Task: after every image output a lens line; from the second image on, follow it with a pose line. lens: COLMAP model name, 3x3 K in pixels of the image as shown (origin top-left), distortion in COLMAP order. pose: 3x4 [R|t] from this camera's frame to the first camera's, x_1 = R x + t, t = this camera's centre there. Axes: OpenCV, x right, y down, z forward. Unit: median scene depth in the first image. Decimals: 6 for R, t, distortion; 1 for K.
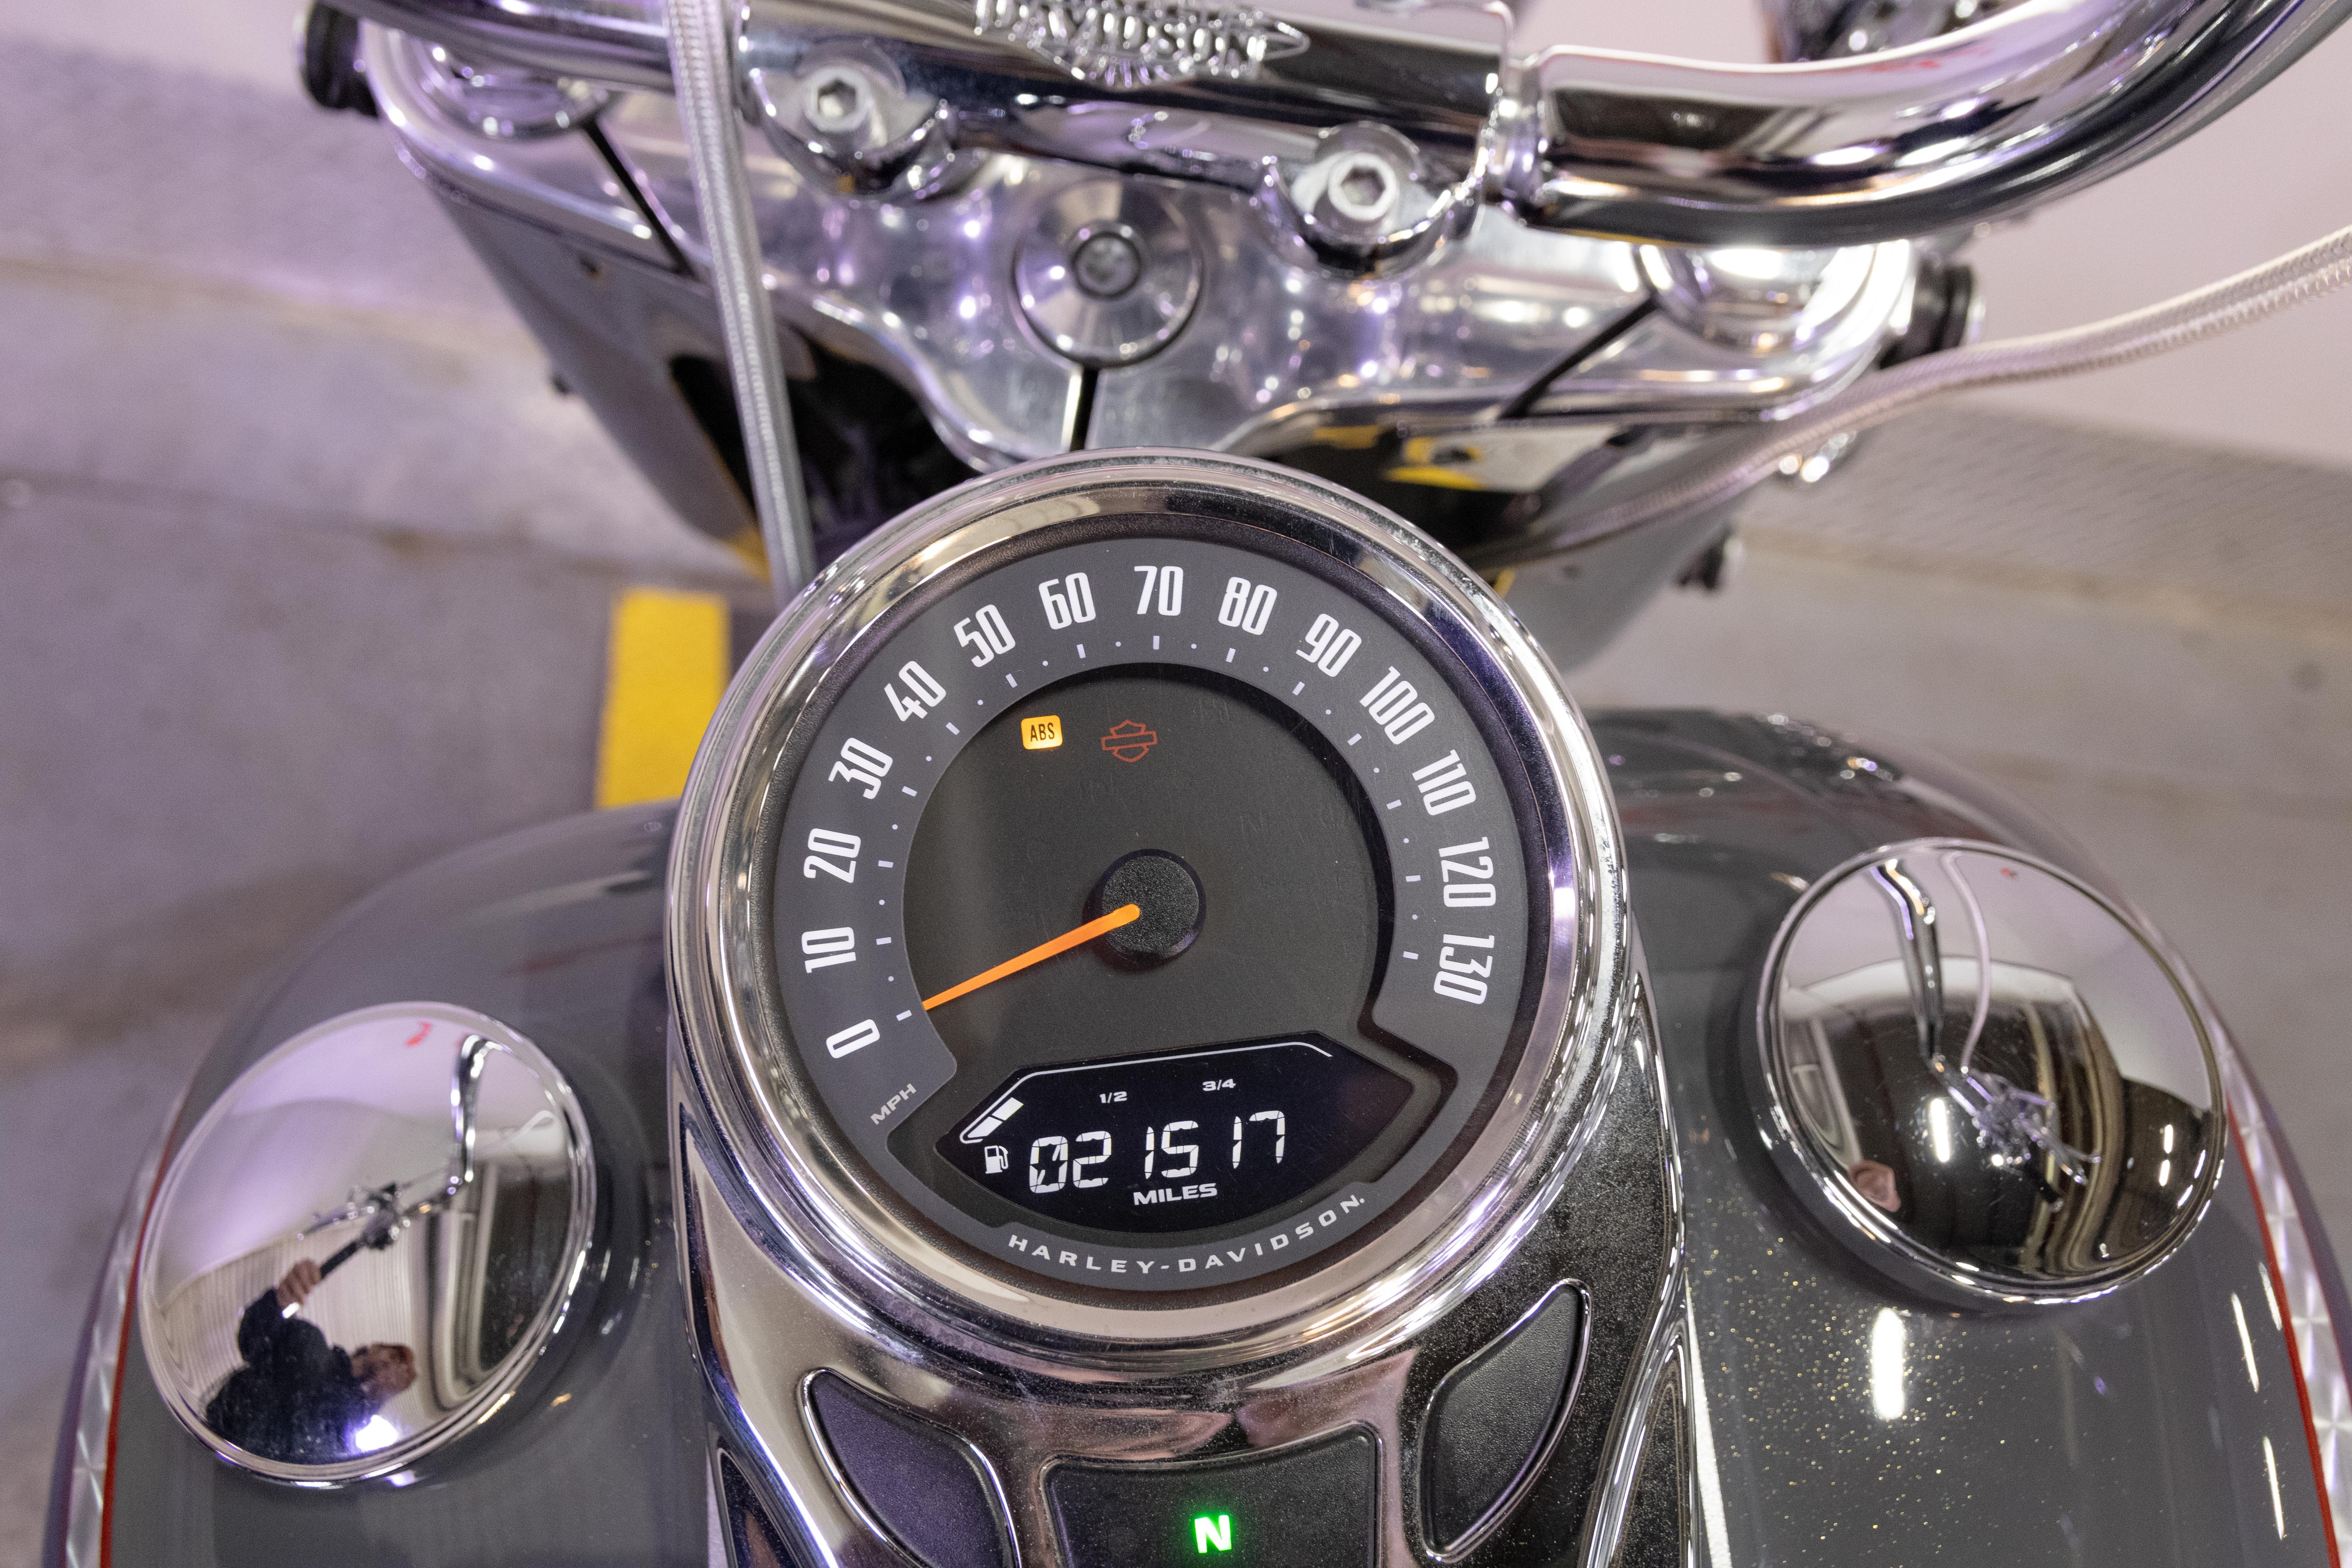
lens RADIAL K [[2101.2, 0, 1169.5], [0, 2101.2, 794.7], [0, 0, 1]] dist [0.009746, -0.048658]
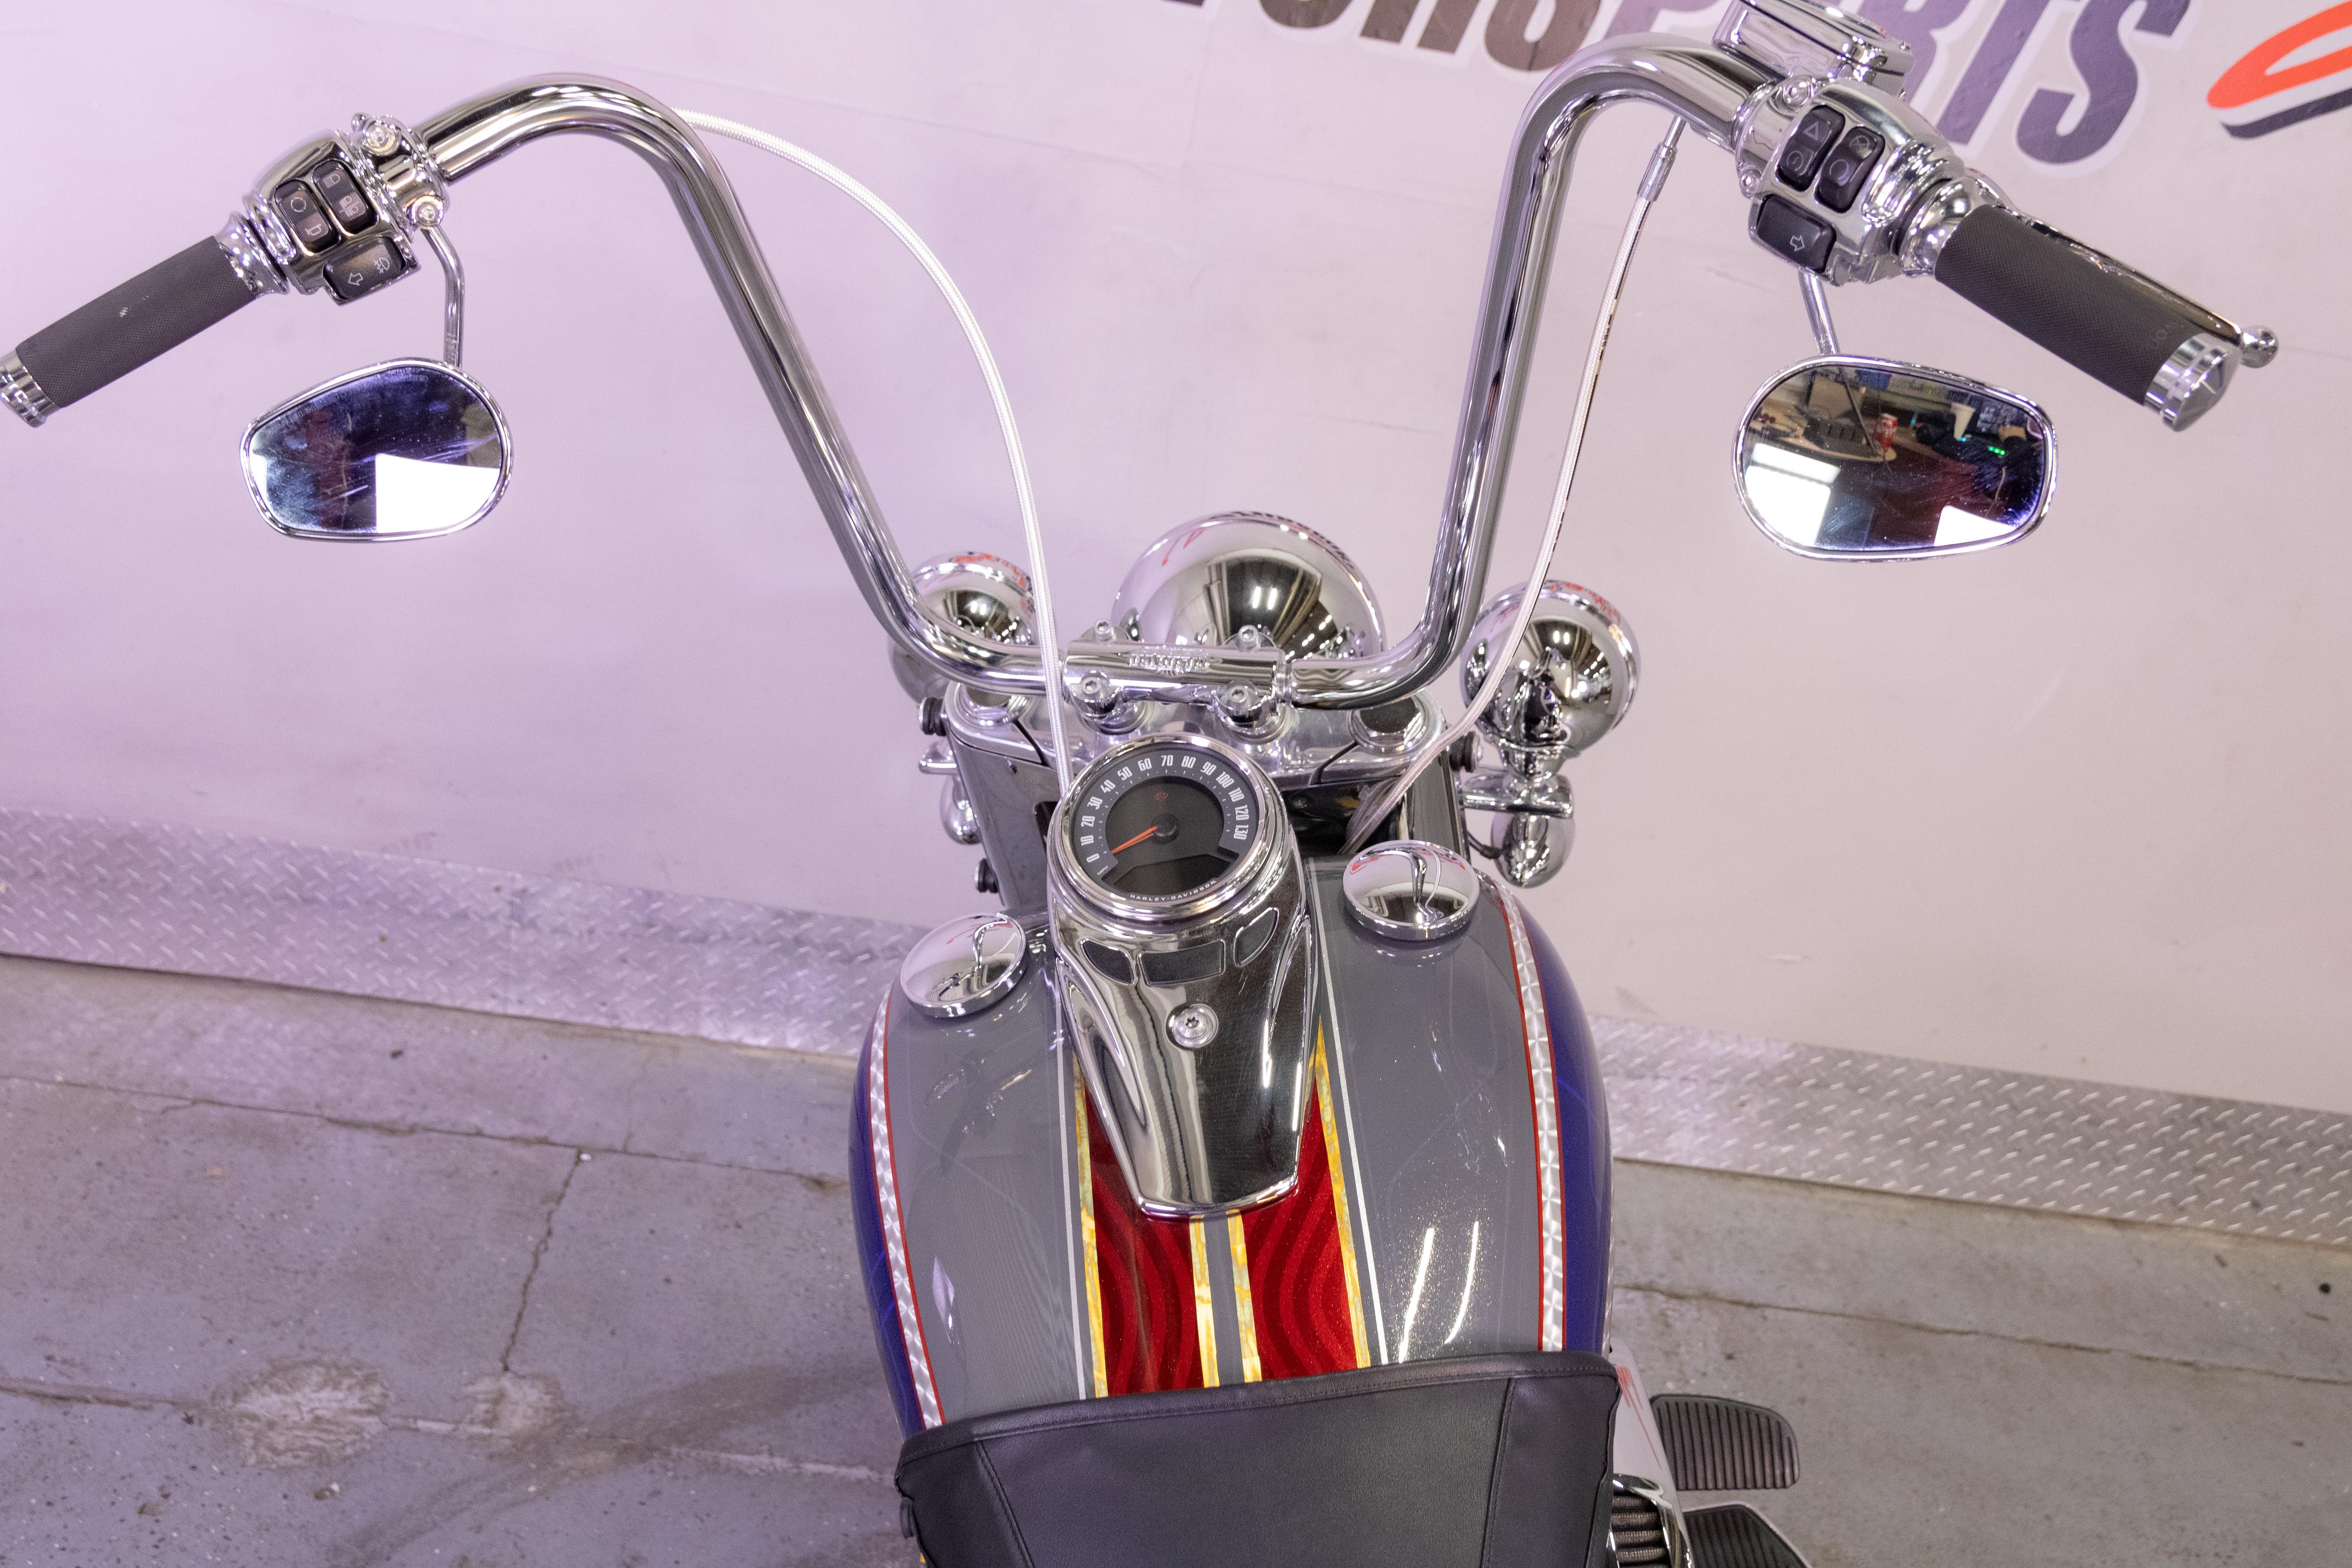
lens RADIAL K [[2101.2, 0, 1169.5], [0, 2101.2, 794.7], [0, 0, 1]] dist [0.009746, -0.048658]
pose [[0.987991, -0.082401, -0.130704, 0.526666], [0.025638, 0.921627, -0.387230, 1.541318], [0.152368, 0.379229, 0.912672, -2.687667]]
